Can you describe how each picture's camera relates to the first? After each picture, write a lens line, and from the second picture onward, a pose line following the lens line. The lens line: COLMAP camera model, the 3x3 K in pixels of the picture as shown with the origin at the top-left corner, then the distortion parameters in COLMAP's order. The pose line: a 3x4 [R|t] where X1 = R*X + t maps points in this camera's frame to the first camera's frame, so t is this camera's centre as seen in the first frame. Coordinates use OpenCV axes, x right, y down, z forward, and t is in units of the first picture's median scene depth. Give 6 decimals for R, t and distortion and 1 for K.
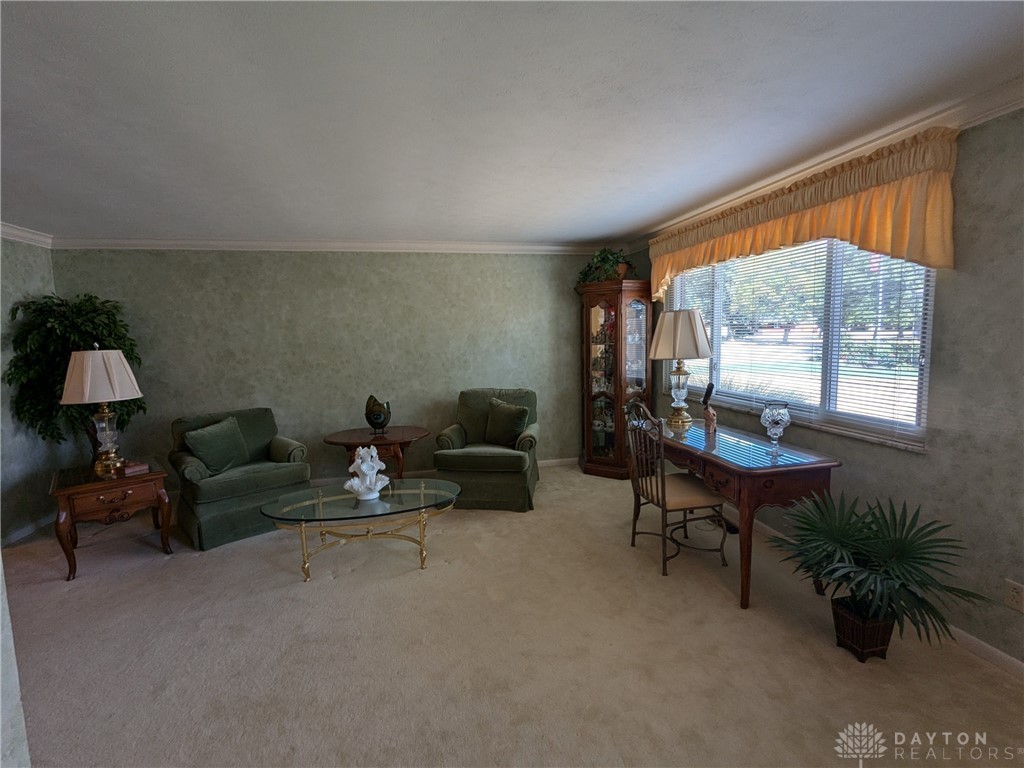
lens RADIAL K [[487.5, 0, 511.4], [0, 487.5, 386.1], [0, 0, 1]] dist [0.005385, 0.002688]
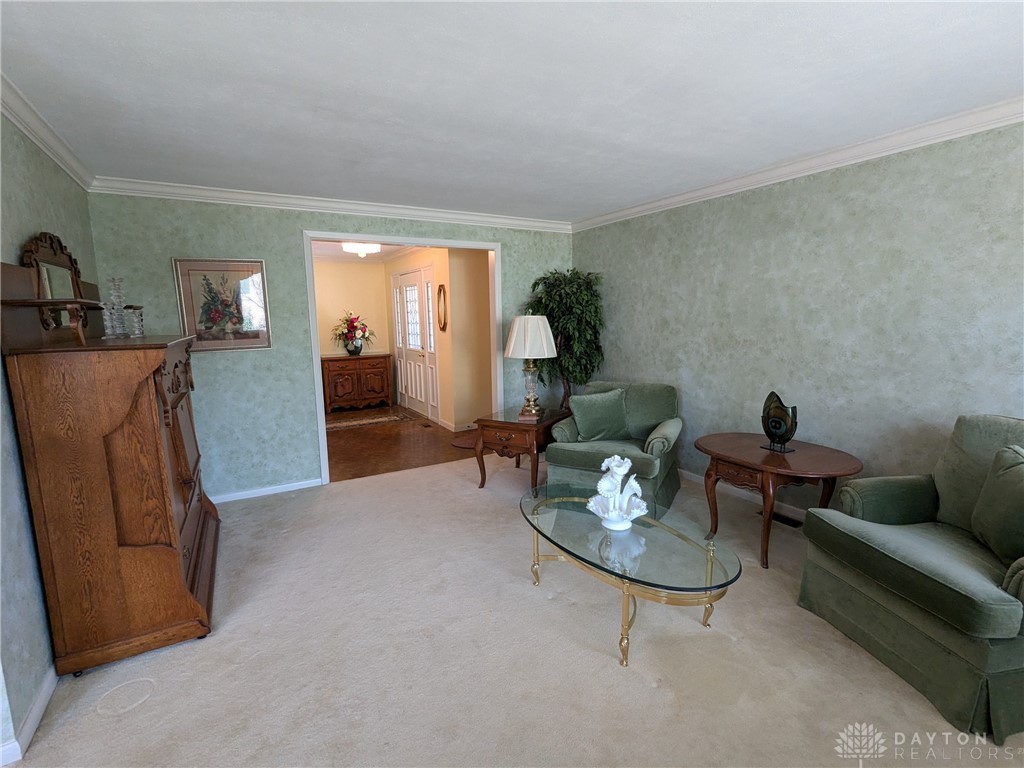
lens RADIAL K [[487.5, 0, 514.5], [0, 487.5, 383.3], [0, 0, 1]] dist [0.005385, 0.002688]
pose [[0.319473, 0.153038, -0.935156, 0.214878], [-0.095627, 0.987041, 0.128860, -0.042843], [0.942758, 0.048259, 0.329968, 0.415670]]
